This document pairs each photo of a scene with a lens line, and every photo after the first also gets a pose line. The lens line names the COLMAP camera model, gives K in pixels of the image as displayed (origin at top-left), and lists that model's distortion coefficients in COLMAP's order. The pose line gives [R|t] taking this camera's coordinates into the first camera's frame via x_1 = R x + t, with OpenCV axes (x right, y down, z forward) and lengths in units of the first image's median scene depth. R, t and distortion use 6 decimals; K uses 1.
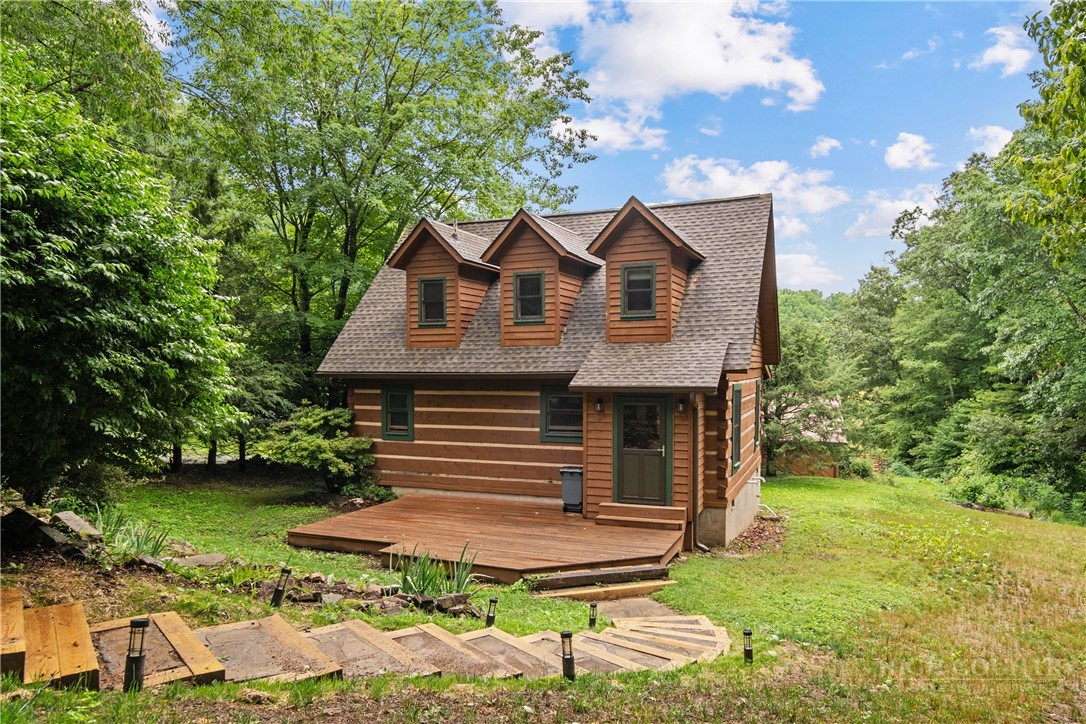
lens RADIAL K [[732.4, 0, 544.0], [0, 732.4, 369.2], [0, 0, 1]] dist [-0.000777, 0.007624]
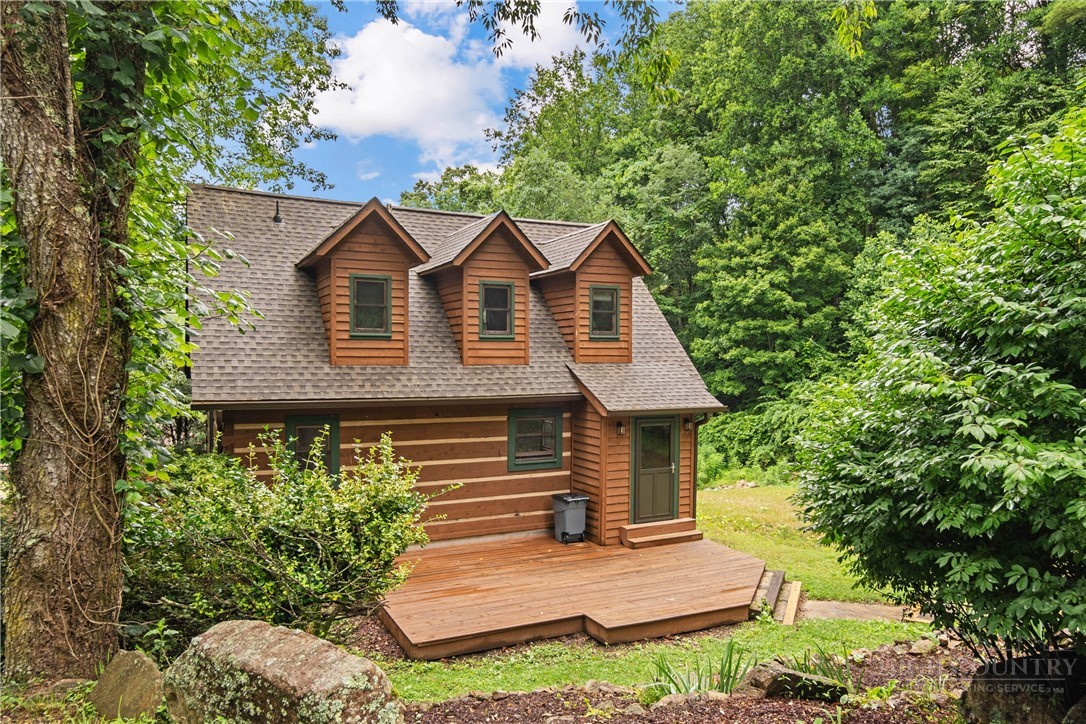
lens RADIAL K [[732.4, 0, 541.7], [0, 732.4, 357.5], [0, 0, 1]] dist [-0.000777, 0.007624]
pose [[0.661408, 0.006015, 0.750003, -0.645290], [-0.004200, 0.999982, -0.004316, -0.036976], [-0.750015, -0.000296, 0.661421, 0.370165]]
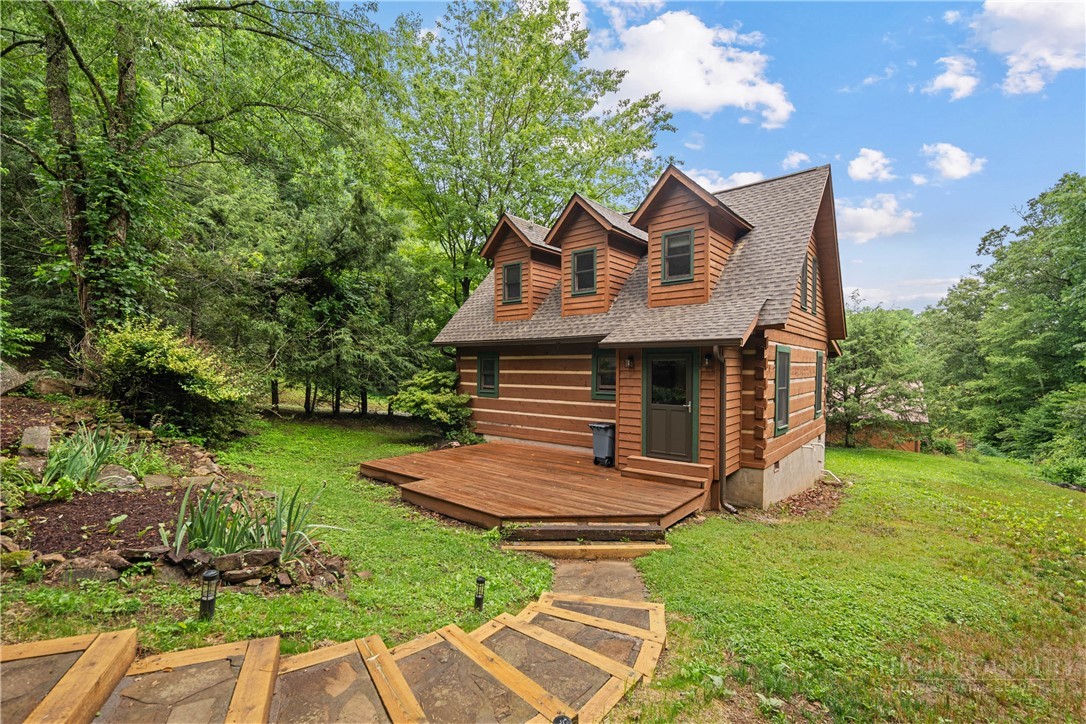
lens RADIAL K [[476.2, 0, 547.7], [0, 476.2, 365.0], [0, 0, 1]] dist [0.004257, -0.002937]
pose [[0.957571, 0.006015, -0.288135, 0.139074], [-0.008693, 0.999930, -0.008016, 0.052297], [0.288067, 0.010181, 0.957556, 0.276400]]
